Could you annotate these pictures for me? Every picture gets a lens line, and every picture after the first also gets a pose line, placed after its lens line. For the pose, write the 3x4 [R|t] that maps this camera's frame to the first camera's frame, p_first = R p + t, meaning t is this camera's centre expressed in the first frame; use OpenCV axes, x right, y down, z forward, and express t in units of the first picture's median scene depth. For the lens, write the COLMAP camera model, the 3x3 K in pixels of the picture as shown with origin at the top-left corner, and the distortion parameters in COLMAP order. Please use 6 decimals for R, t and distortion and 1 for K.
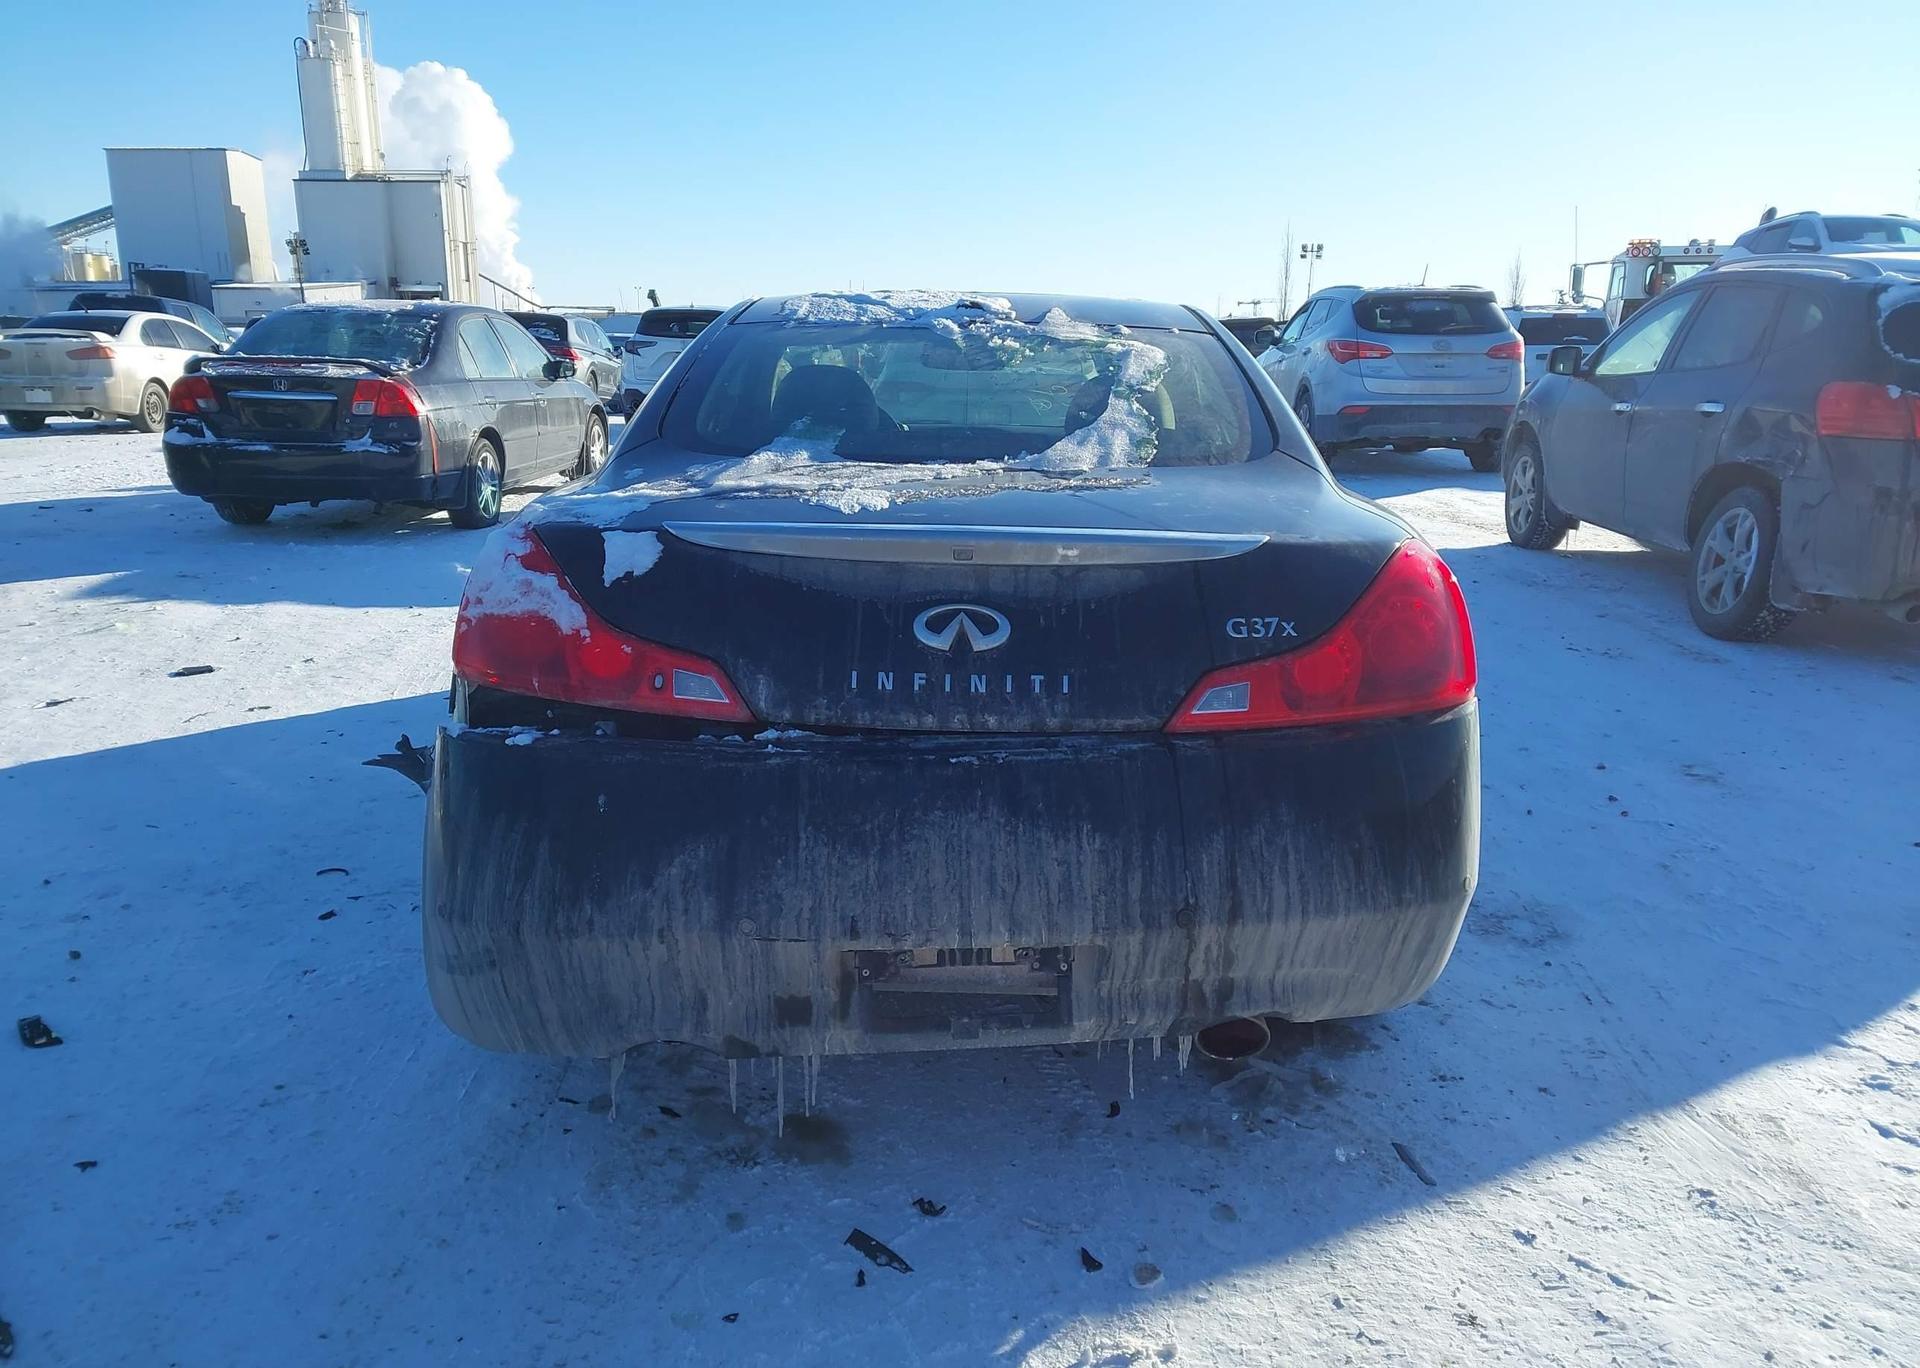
lens RADIAL K [[1522.0, 0, 924.1], [0, 1522.0, 684.8], [0, 0, 1]] dist [0.098636, -0.135005]
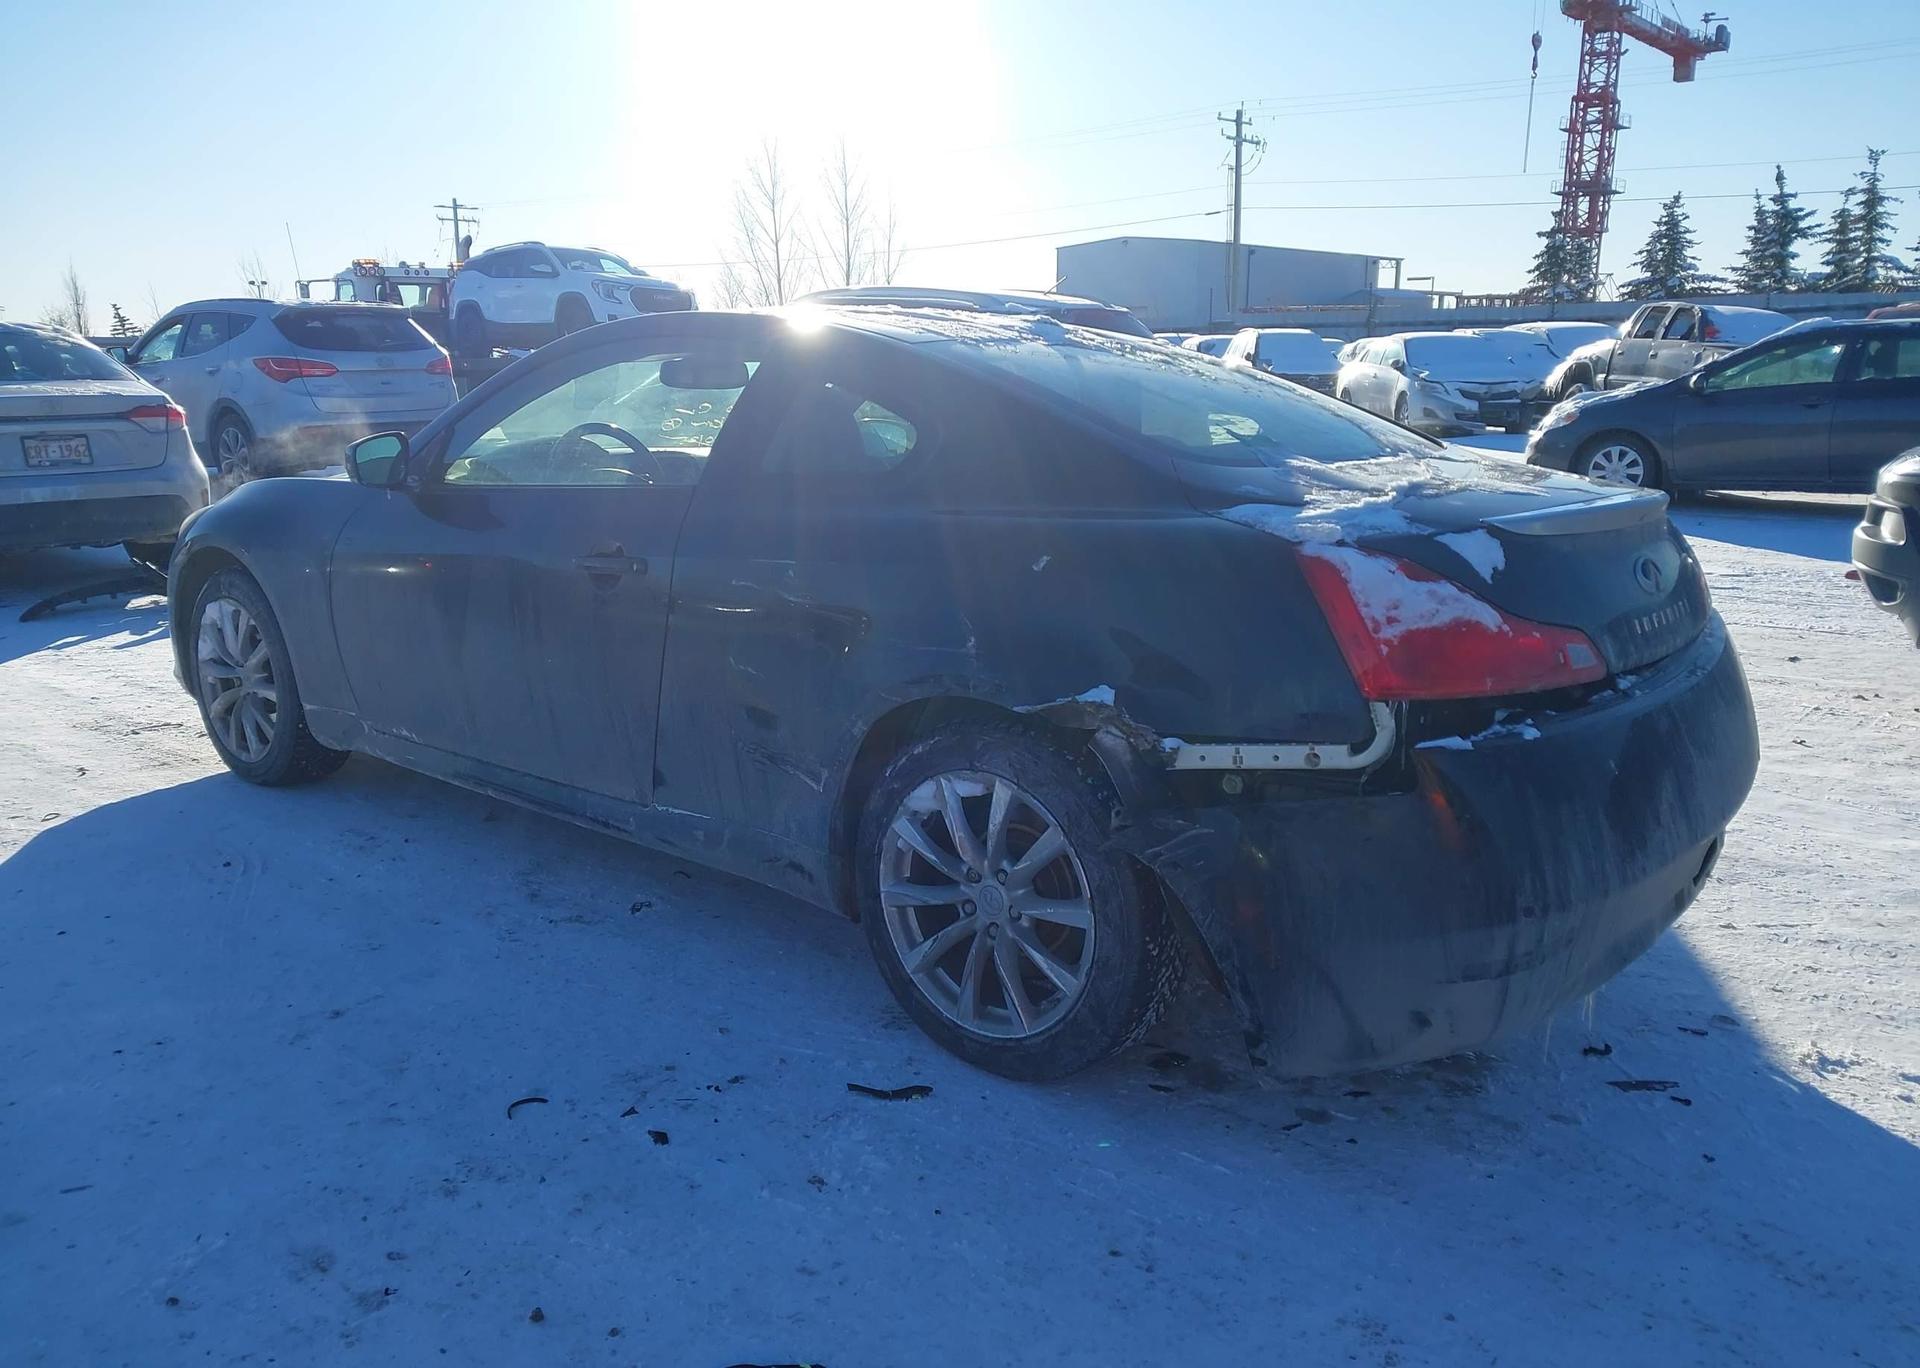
lens RADIAL K [[1538.7, 0, 930.4], [0, 1538.7, 684.4], [0, 0, 1]] dist [0.039329, -0.035291]
pose [[0.619275, -0.179215, 0.764448, -1.264170], [0.187388, 0.979203, 0.077760, -0.149663], [-0.762486, 0.095094, 0.639979, 0.603492]]
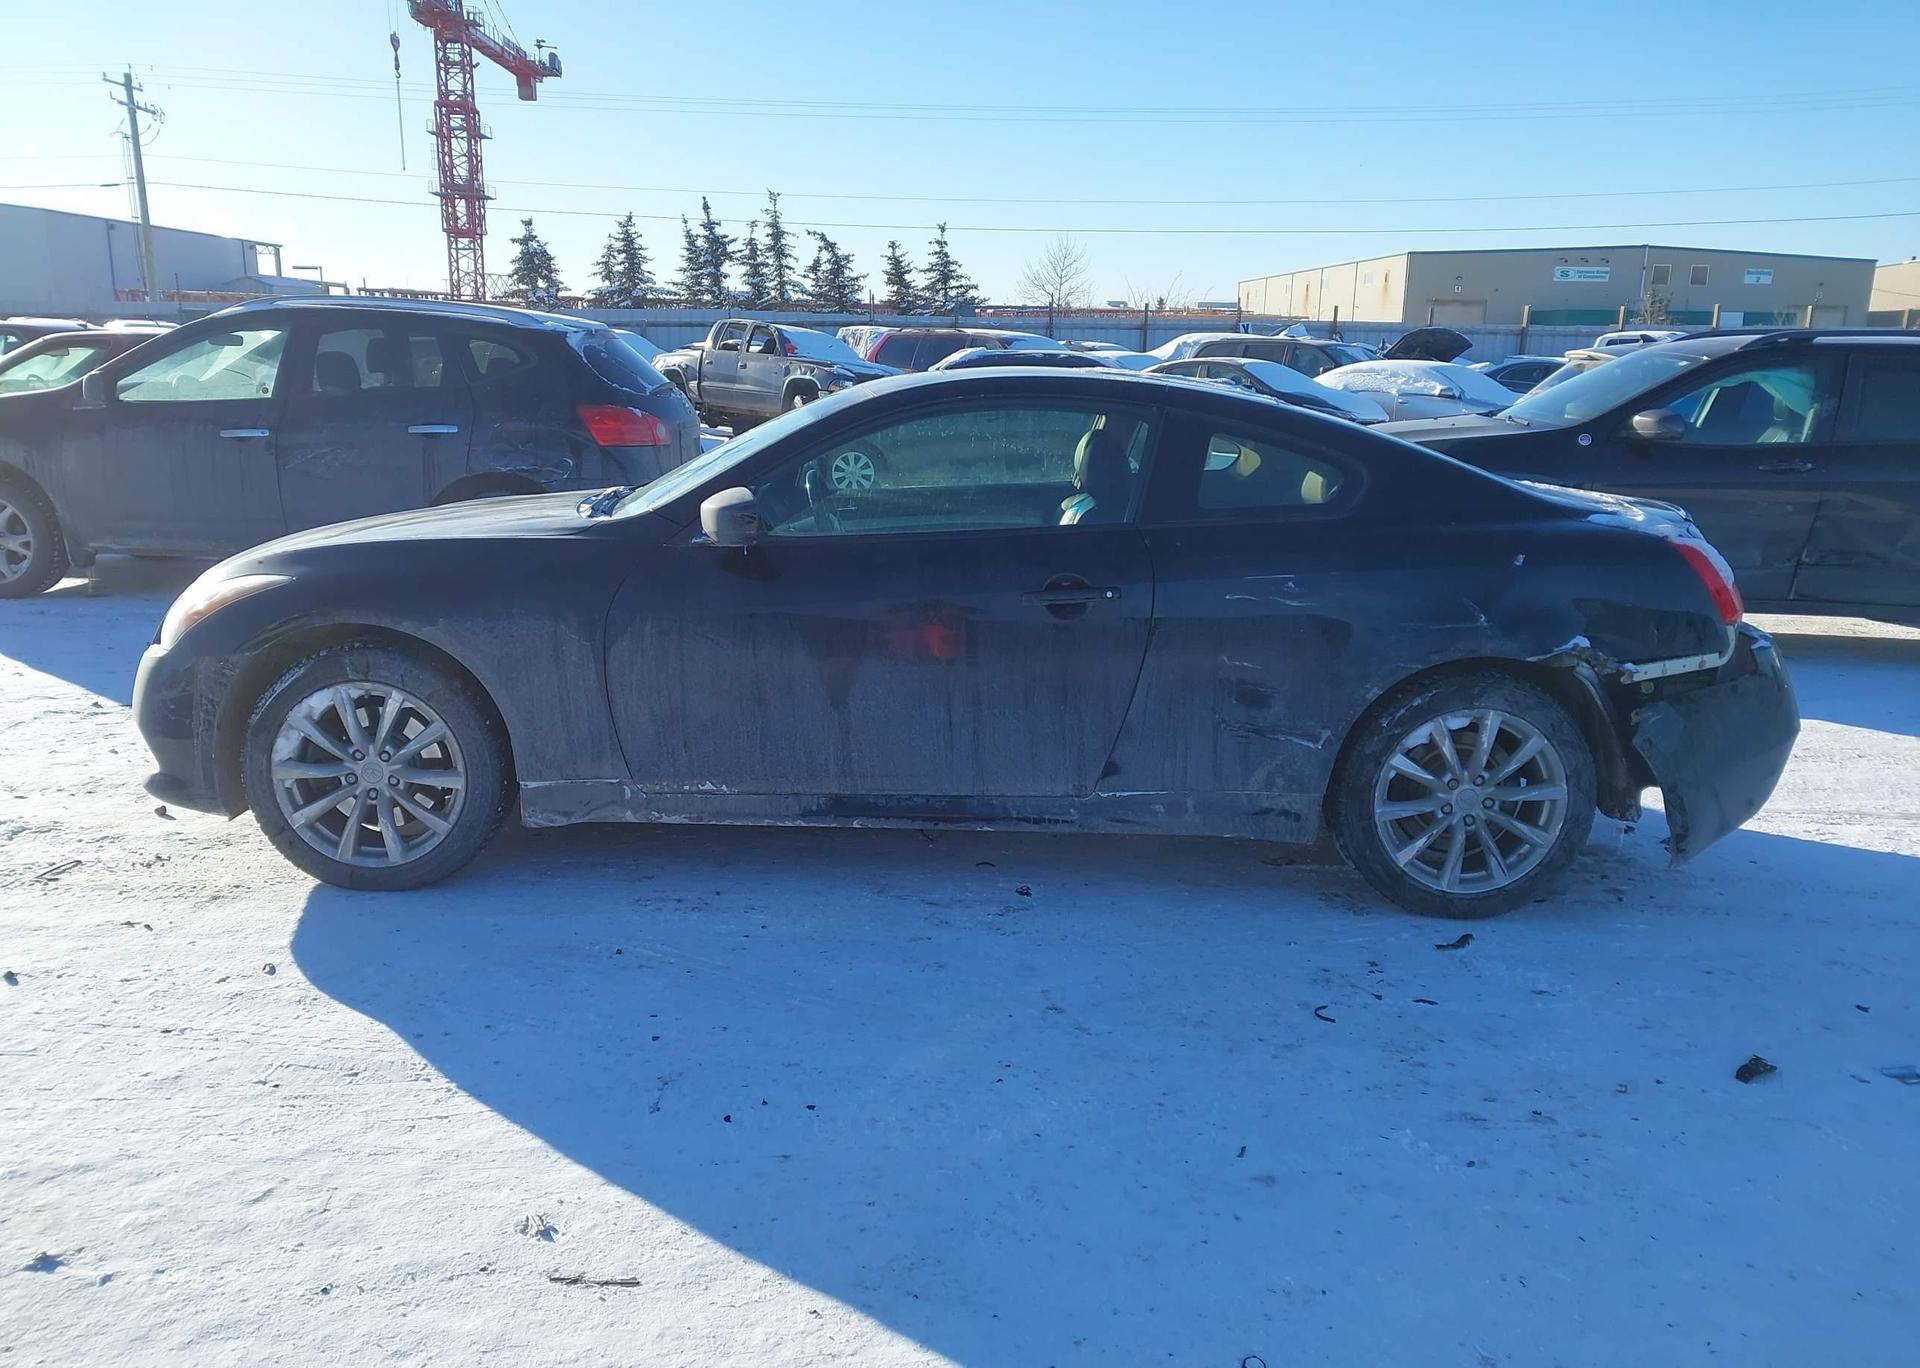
lens RADIAL K [[1538.7, 0, 930.4], [0, 1538.7, 684.4], [0, 0, 1]] dist [0.039329, -0.035291]
pose [[-0.058958, -0.224421, 0.972707, -1.965755], [0.205017, 0.950909, 0.231818, -0.529170], [-0.976981, 0.213089, -0.010054, 1.938940]]
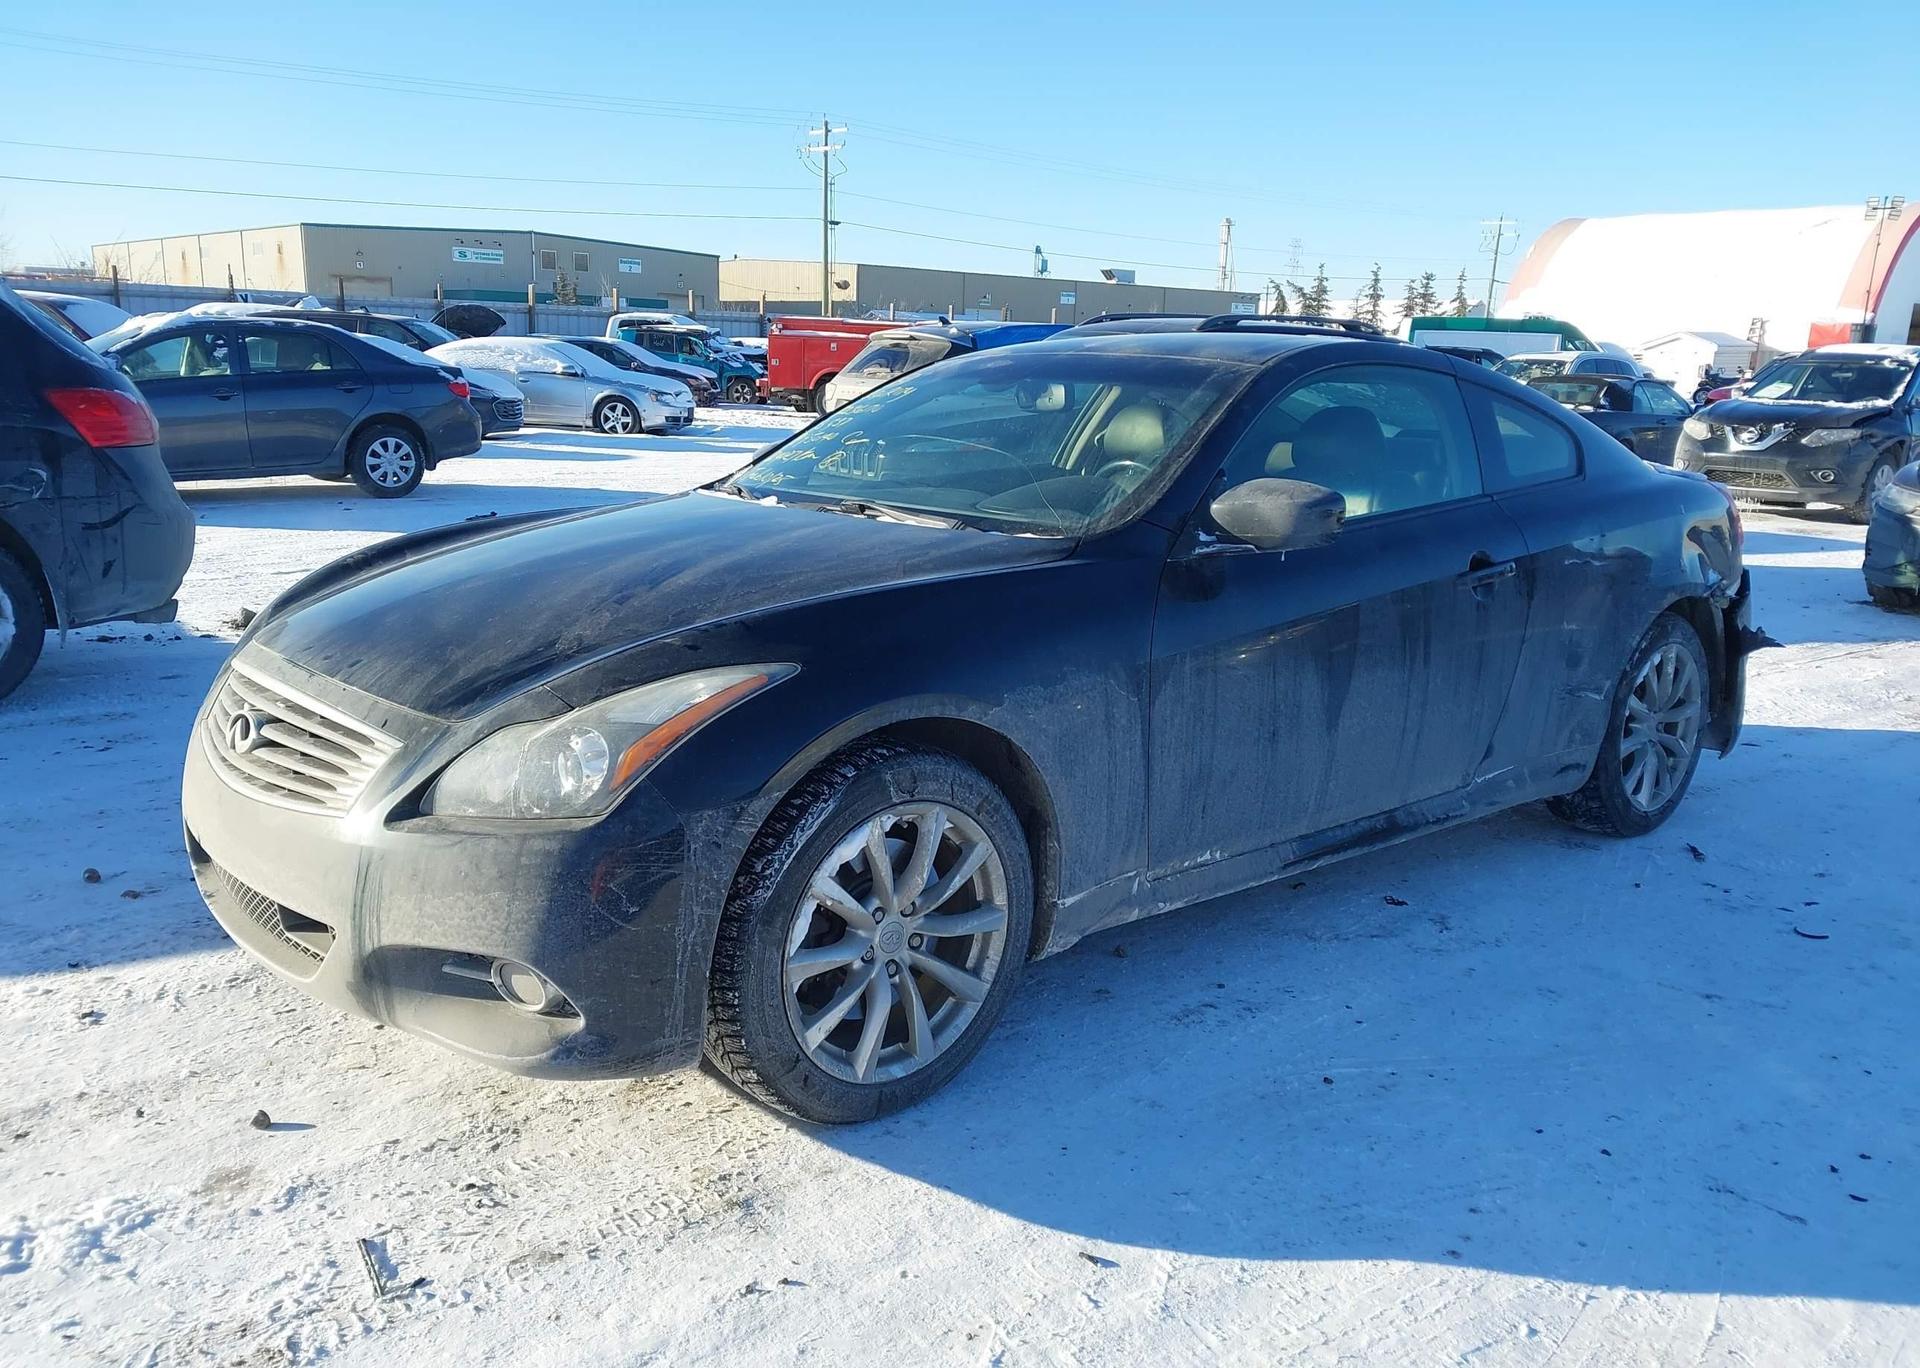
lens RADIAL K [[1538.7, 0, 930.4], [0, 1538.7, 684.4], [0, 0, 1]] dist [0.039329, -0.035291]
pose [[-0.696690, -0.178604, 0.694783, -1.049582], [0.128061, 0.921991, 0.365422, -0.754732], [-0.705850, 0.343561, -0.619469, 3.184633]]
